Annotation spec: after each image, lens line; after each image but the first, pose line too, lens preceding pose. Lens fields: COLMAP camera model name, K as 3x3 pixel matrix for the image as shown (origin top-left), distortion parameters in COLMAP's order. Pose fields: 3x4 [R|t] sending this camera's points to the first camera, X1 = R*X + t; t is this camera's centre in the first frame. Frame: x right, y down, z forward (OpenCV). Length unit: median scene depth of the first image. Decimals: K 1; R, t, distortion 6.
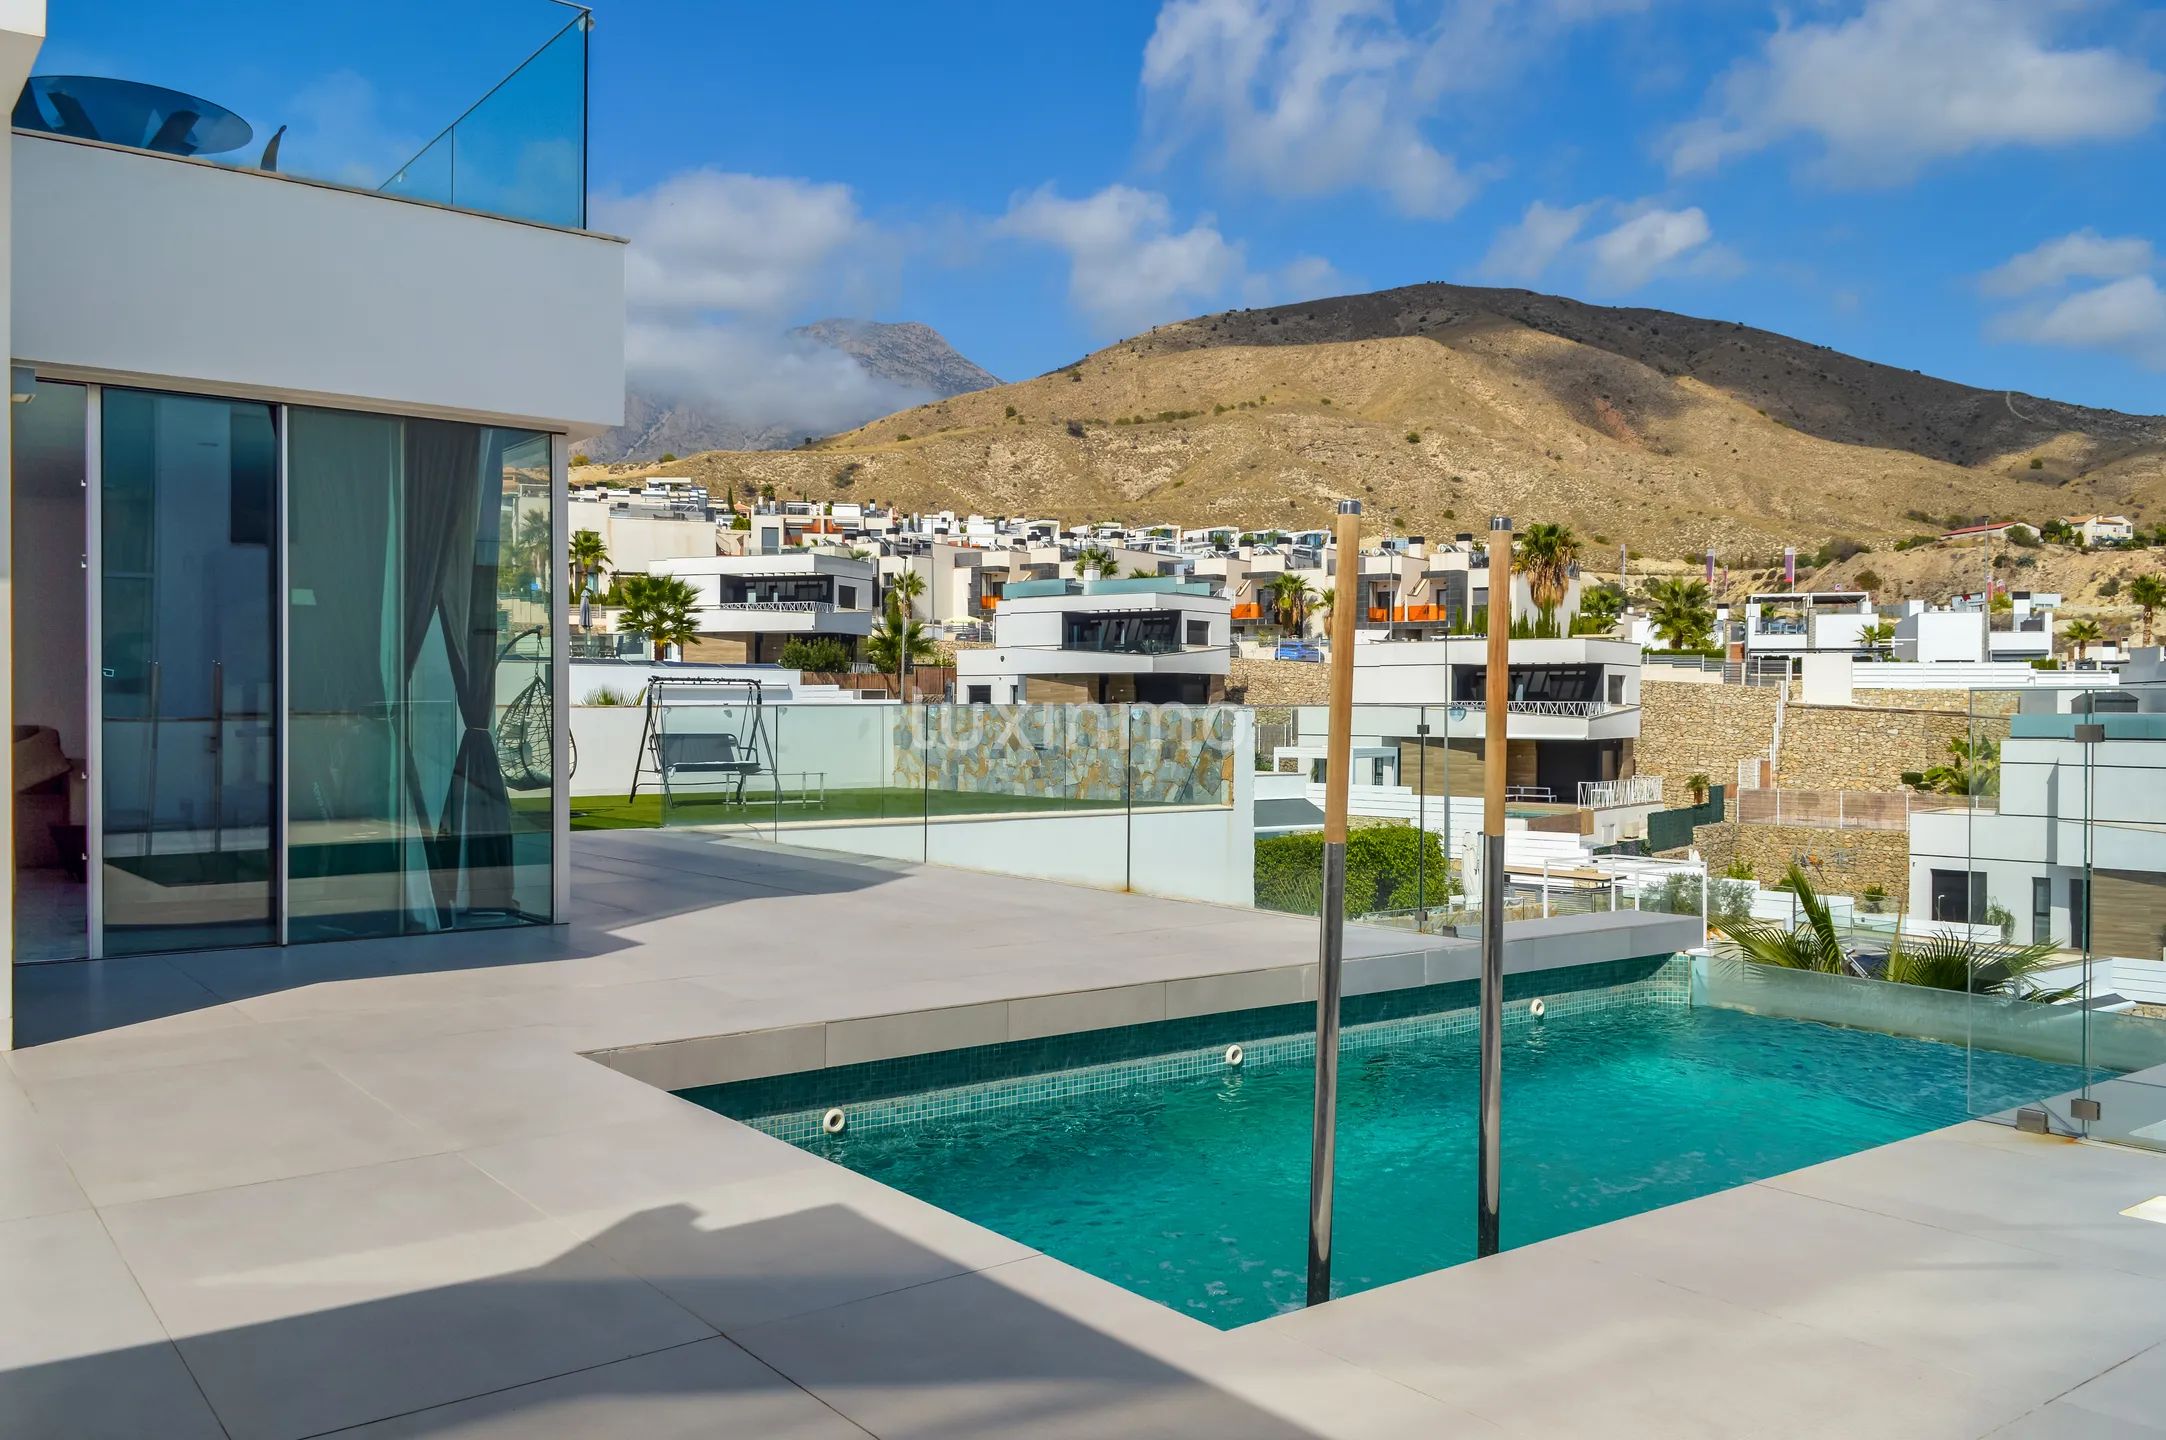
lens RADIAL K [[1701.8, 0, 1086.7], [0, 1701.8, 733.5], [0, 0, 1]] dist [0.084085, -0.123144]
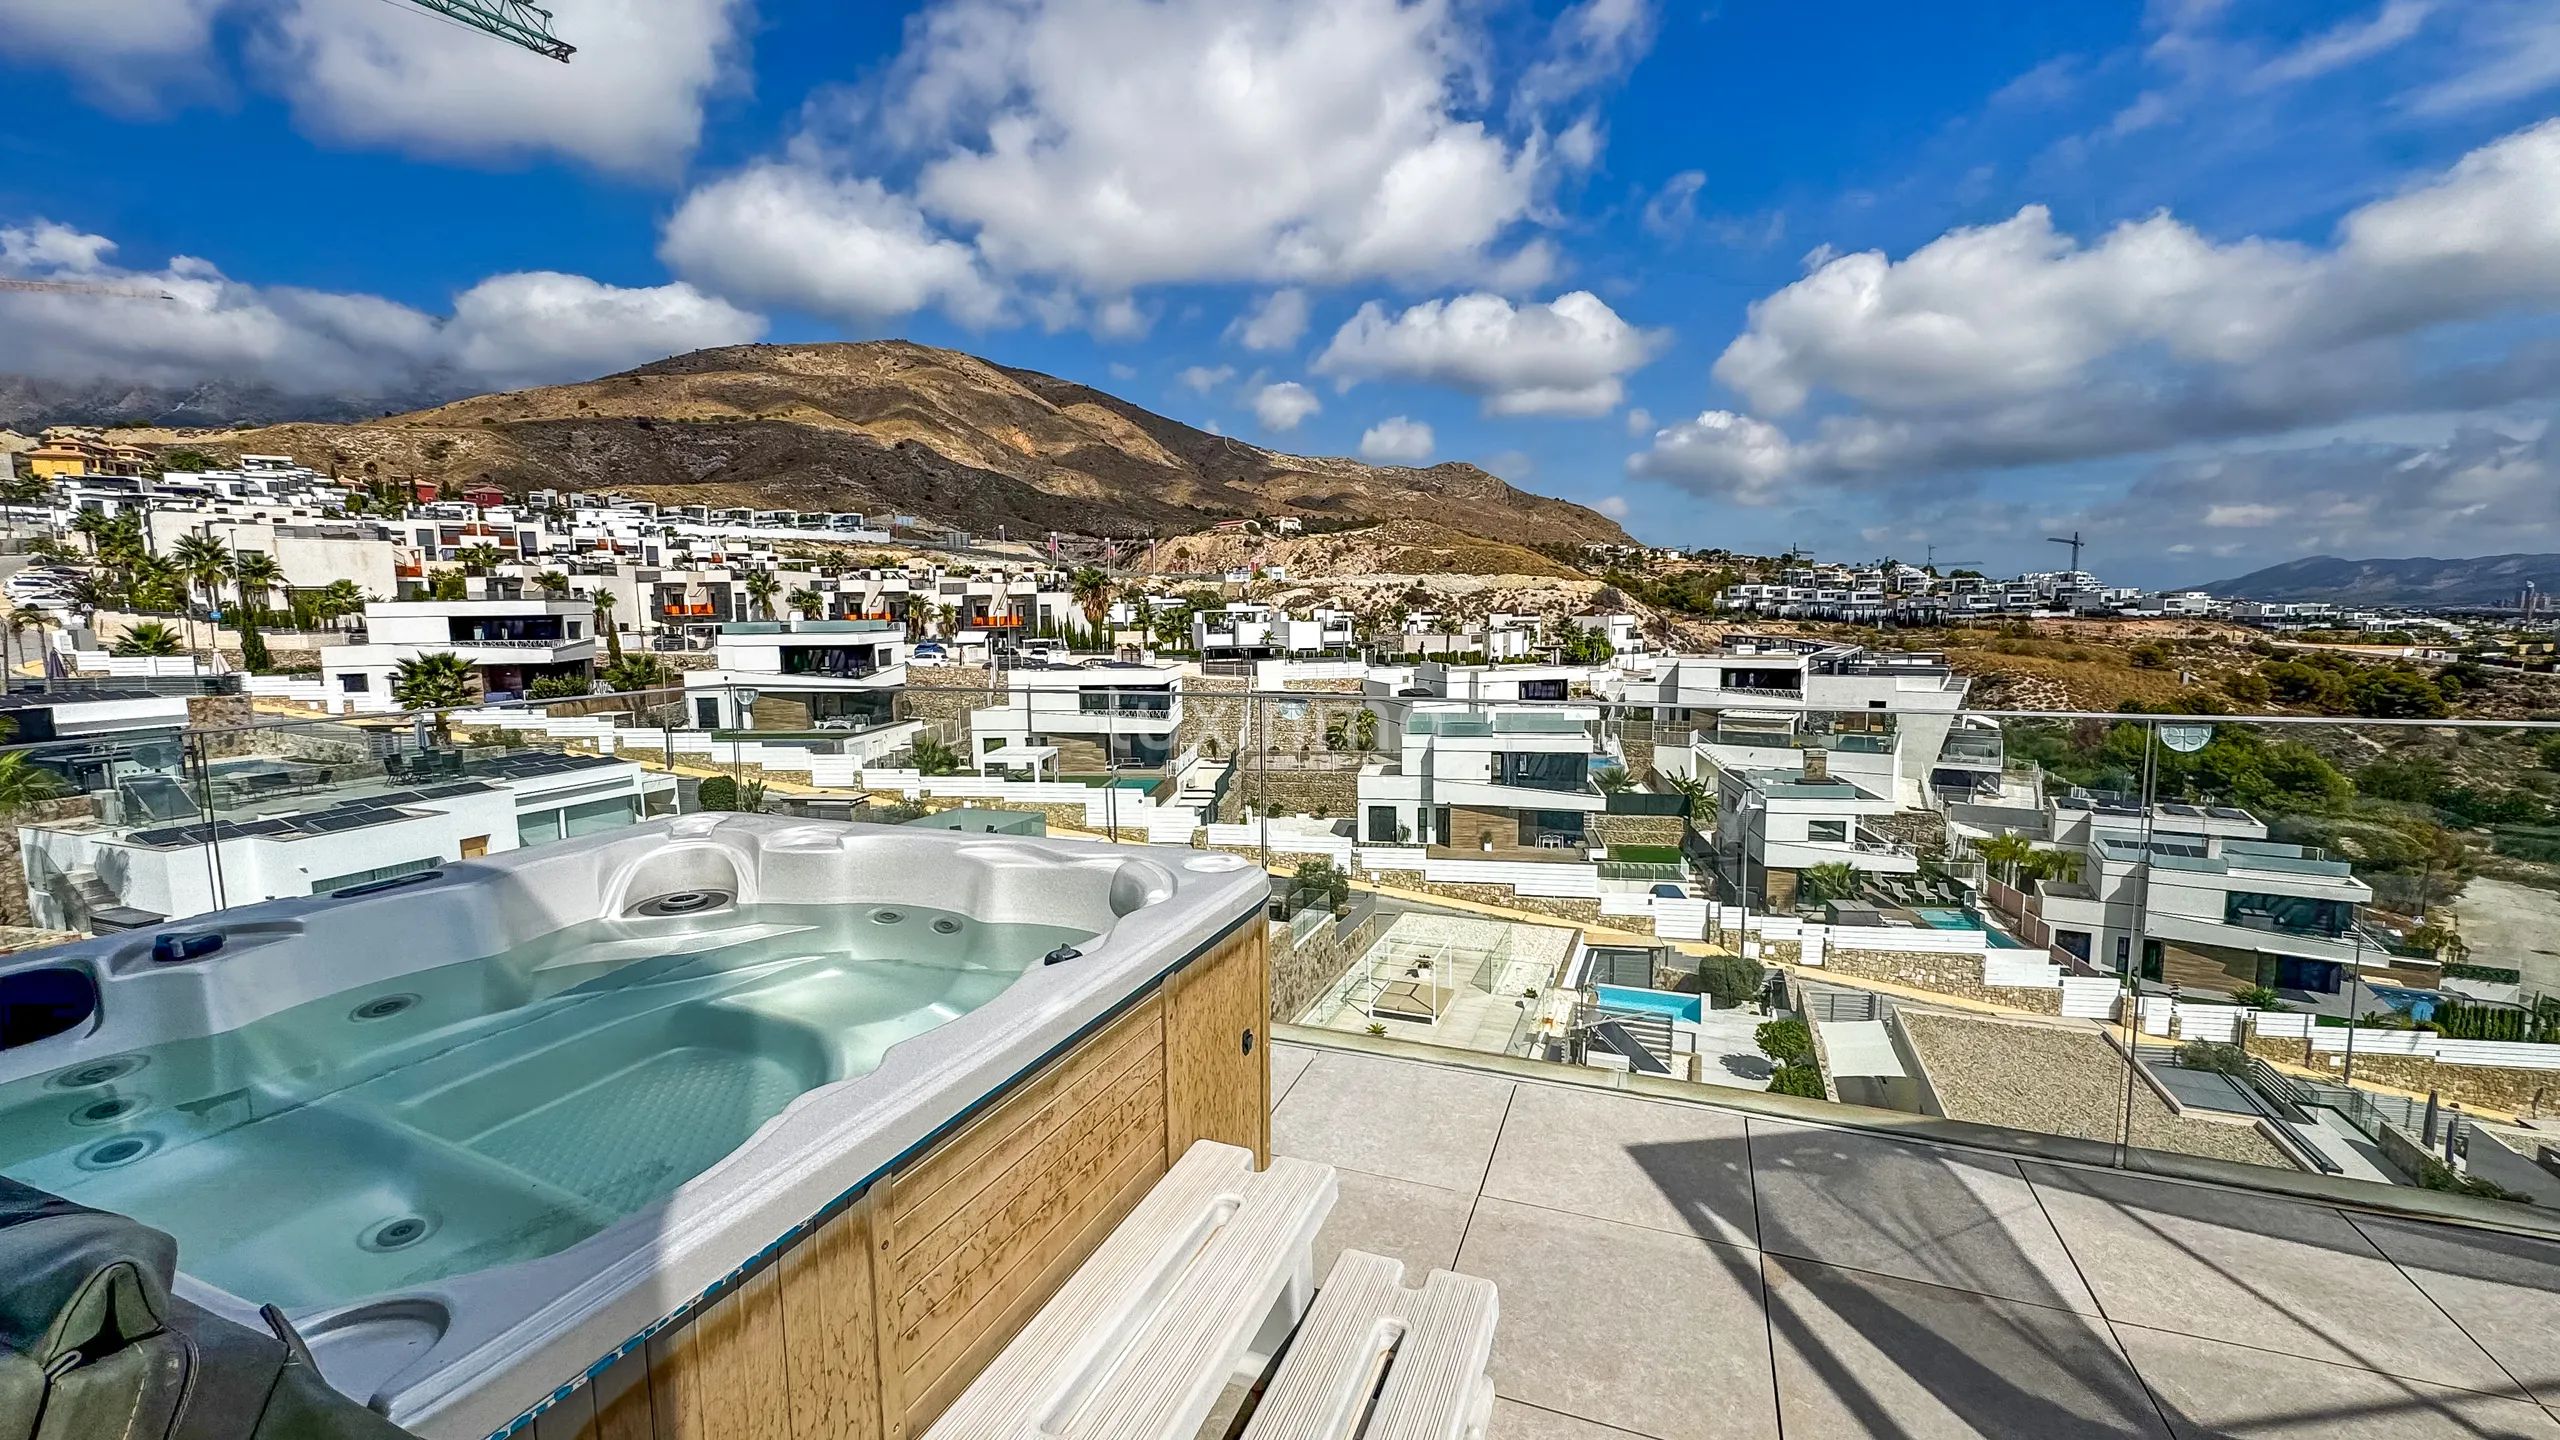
lens RADIAL K [[1028.8, 0, 1278.4], [0, 1028.8, 716.3], [0, 0, 1]] dist [-0.001670, 0.000754]
pose [[0.855214, -0.073929, 0.512975, -0.070860], [0.027347, 0.994832, 0.097782, -0.061013], [-0.517553, -0.069596, 0.852816, 0.059898]]
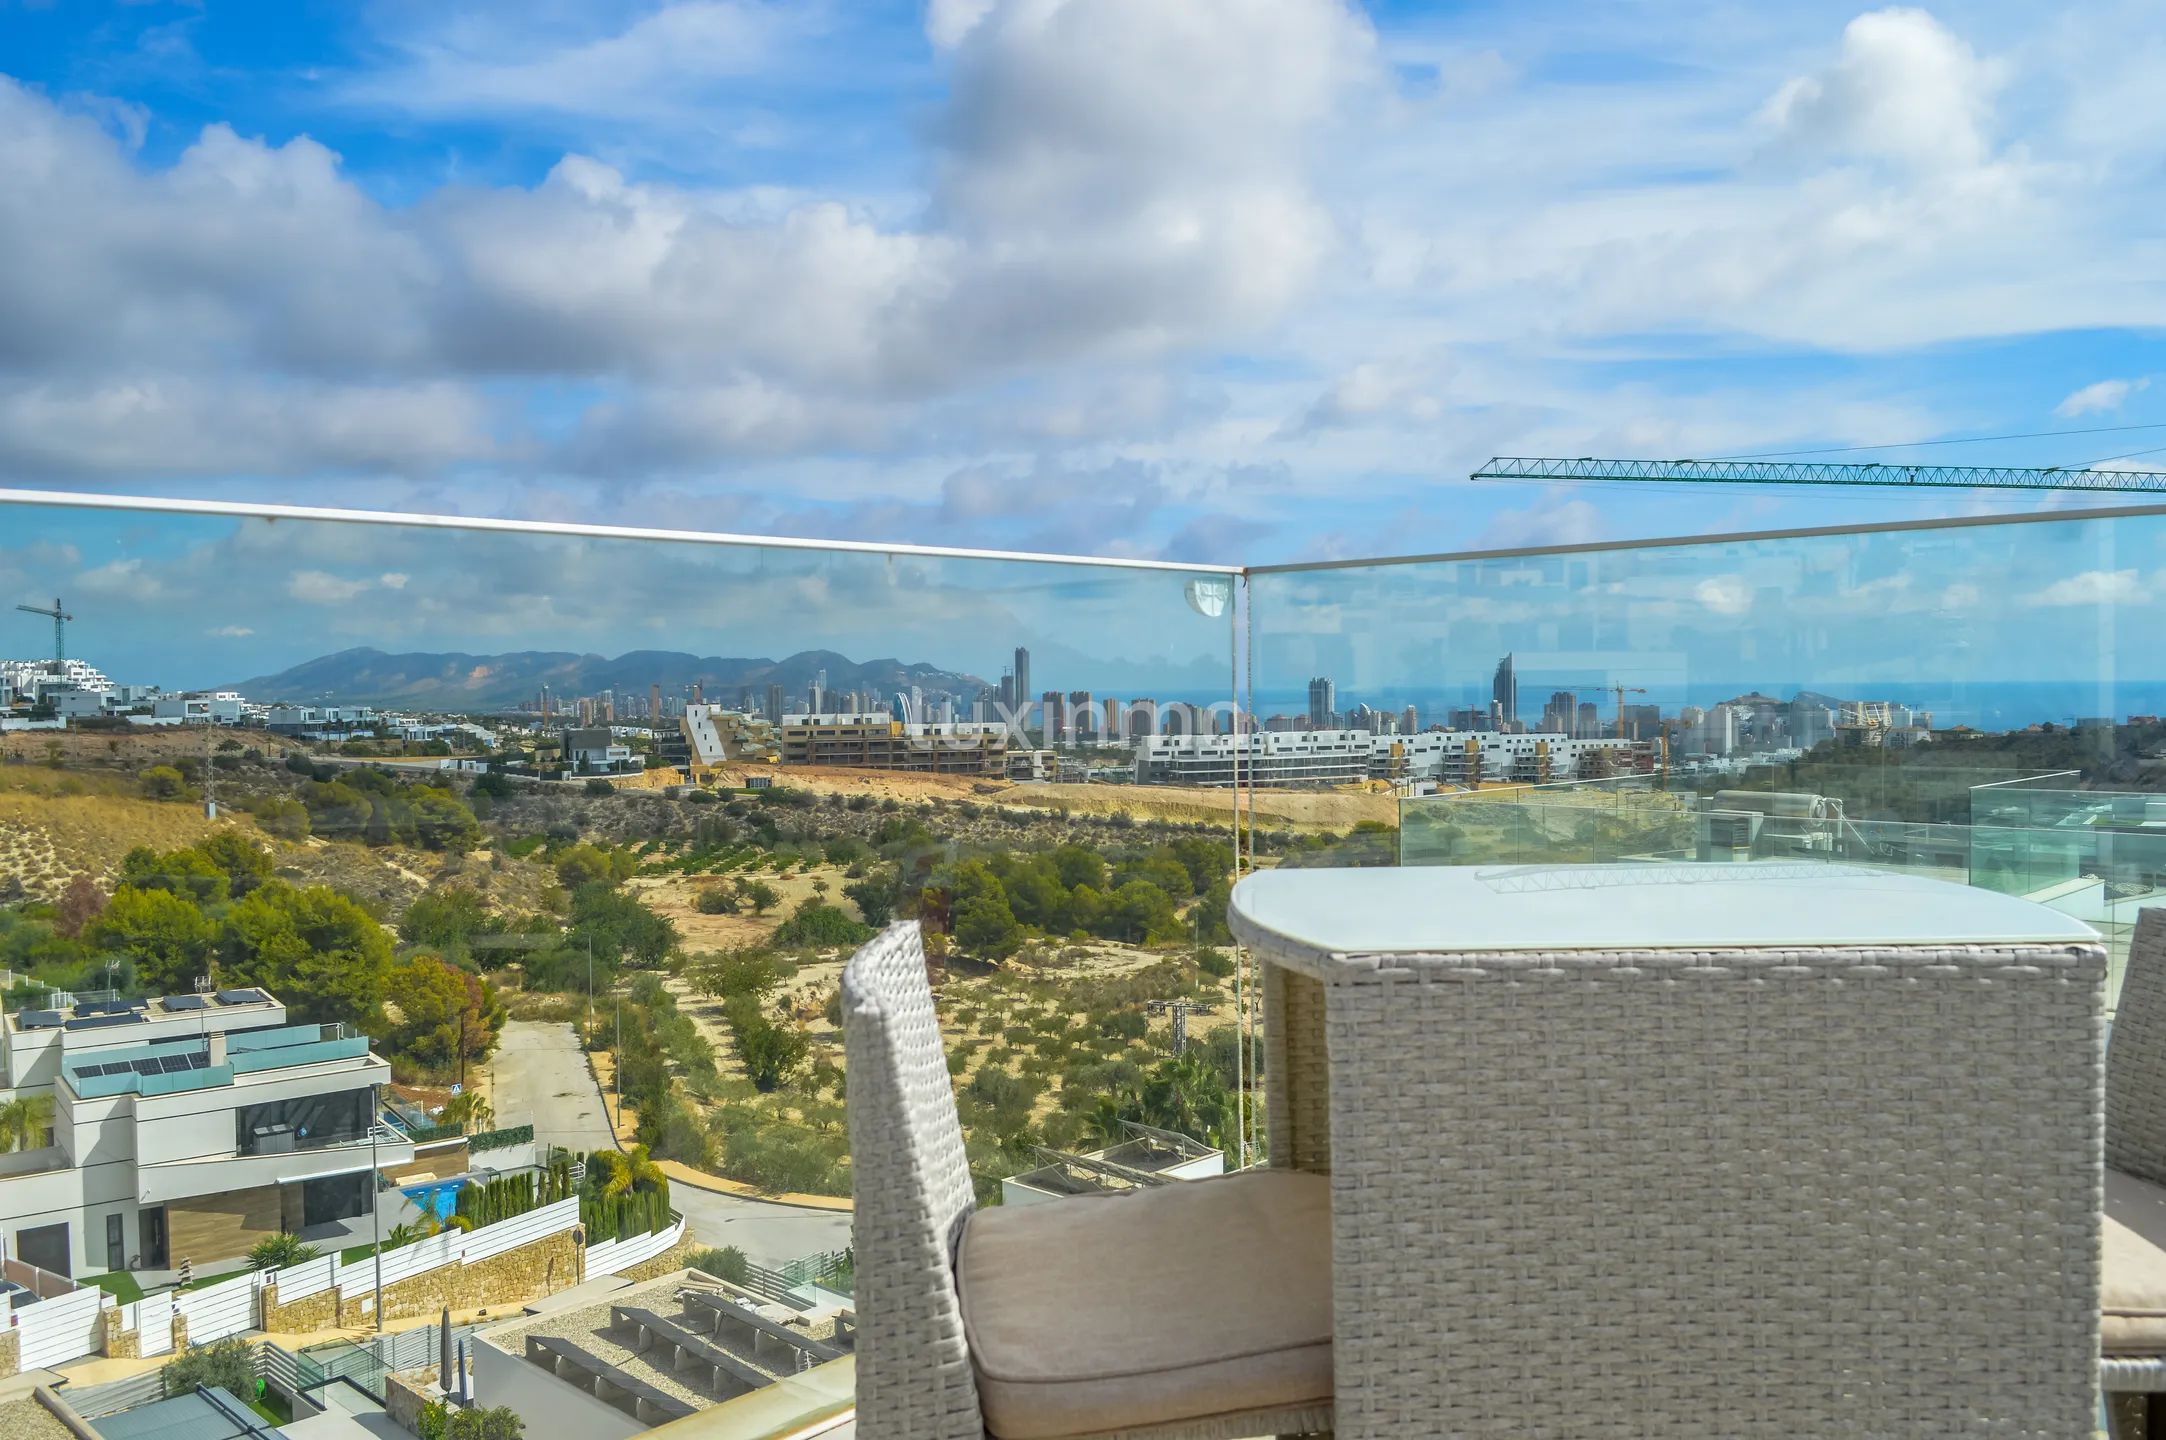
lens RADIAL K [[1701.8, 0, 1086.7], [0, 1701.8, 733.5], [0, 0, 1]] dist [0.084085, -0.123144]
pose [[-0.157661, -0.034391, 0.986894, -0.047017], [0.027361, 0.998858, 0.039179, -0.057611], [-0.987114, 0.033180, -0.156540, 0.044198]]
